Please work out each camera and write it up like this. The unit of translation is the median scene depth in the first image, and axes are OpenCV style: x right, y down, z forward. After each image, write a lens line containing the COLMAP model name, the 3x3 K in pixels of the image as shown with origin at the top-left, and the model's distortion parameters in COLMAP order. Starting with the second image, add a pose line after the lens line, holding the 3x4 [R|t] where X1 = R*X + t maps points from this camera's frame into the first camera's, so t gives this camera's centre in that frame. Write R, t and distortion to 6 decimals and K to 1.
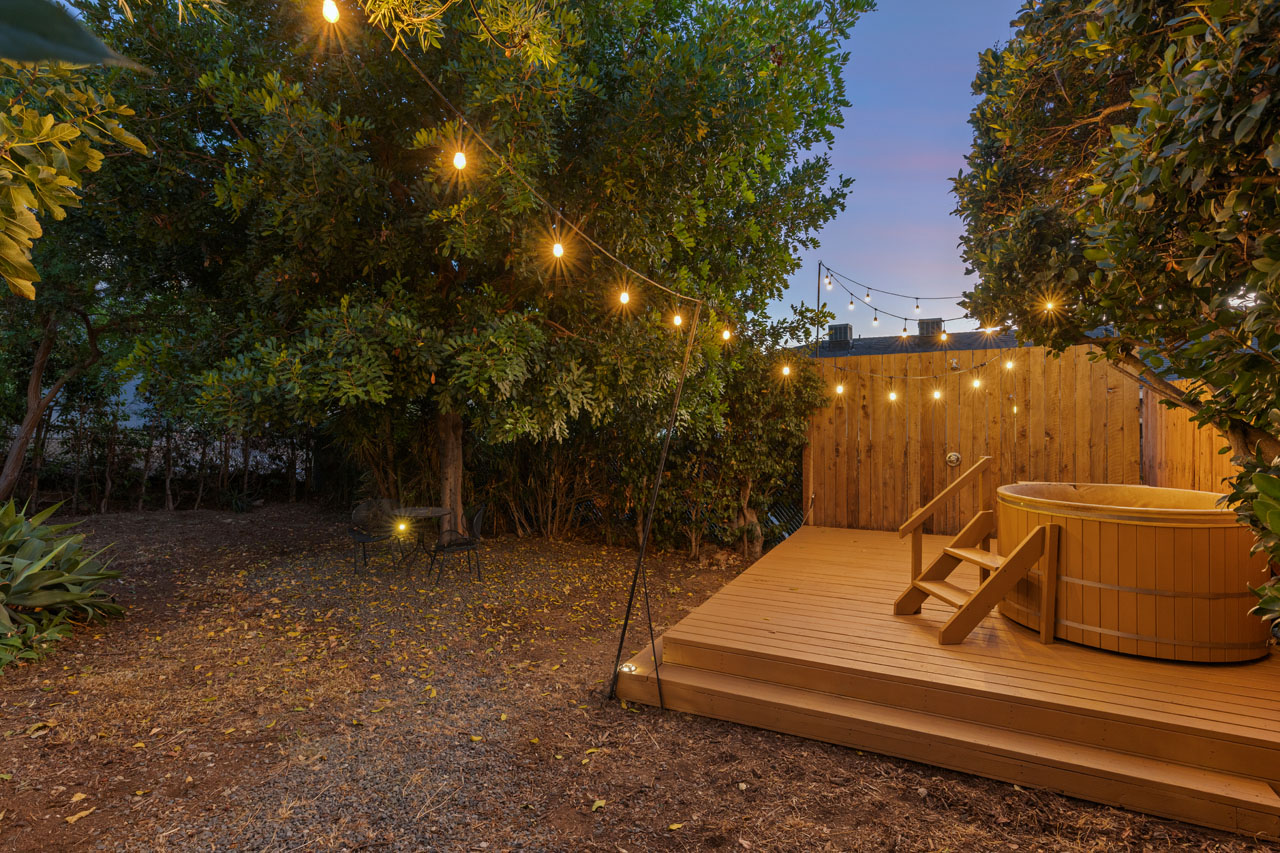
lens RADIAL K [[623.4, 0, 639.3], [0, 623.4, 424.9], [0, 0, 1]] dist [0.001419, -0.000422]
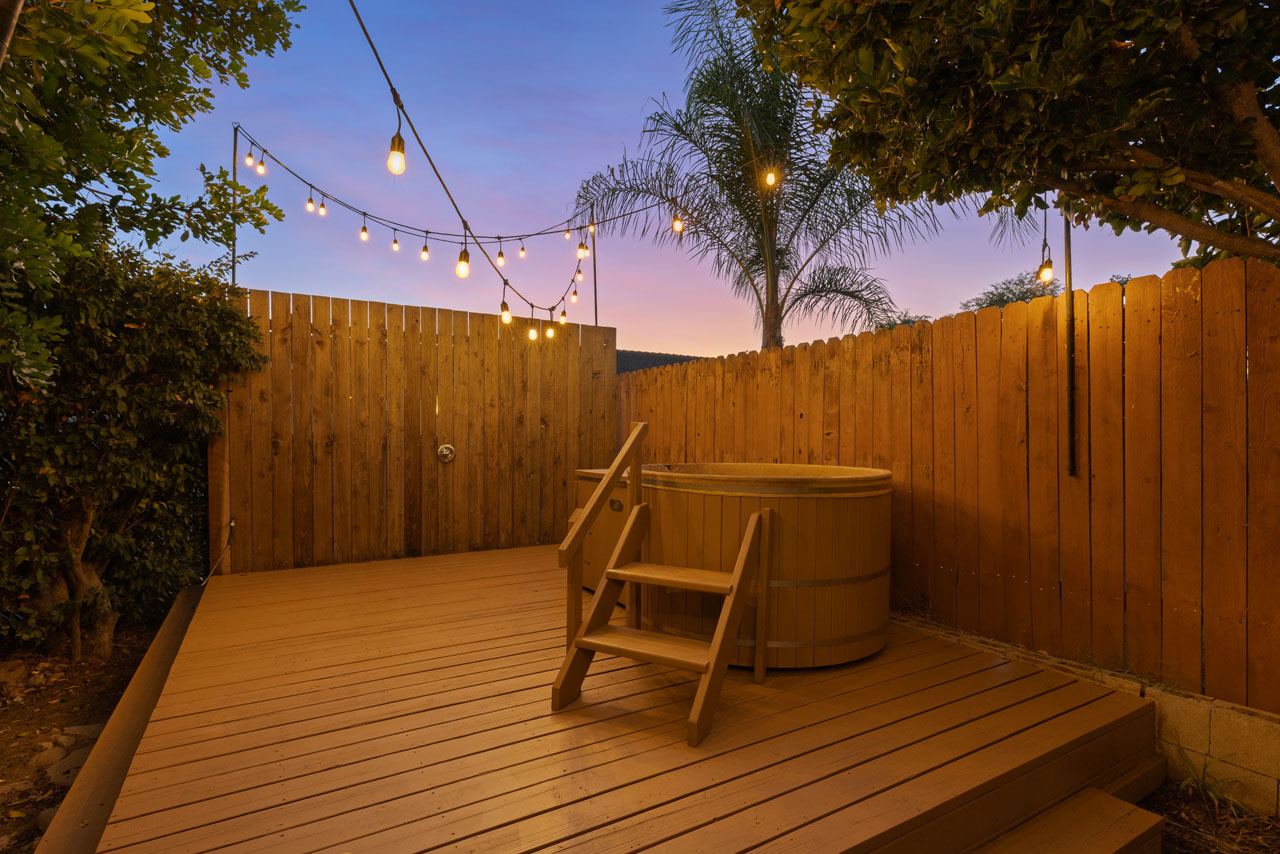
lens RADIAL K [[623.4, 0, 658.6], [0, 623.4, 453.5], [0, 0, 1]] dist [0.001419, -0.000422]
pose [[0.545151, -0.019011, 0.838122, 0.007779], [0.005496, 0.999802, 0.019103, 0.040324], [-0.838320, -0.005808, 0.545147, 0.352447]]
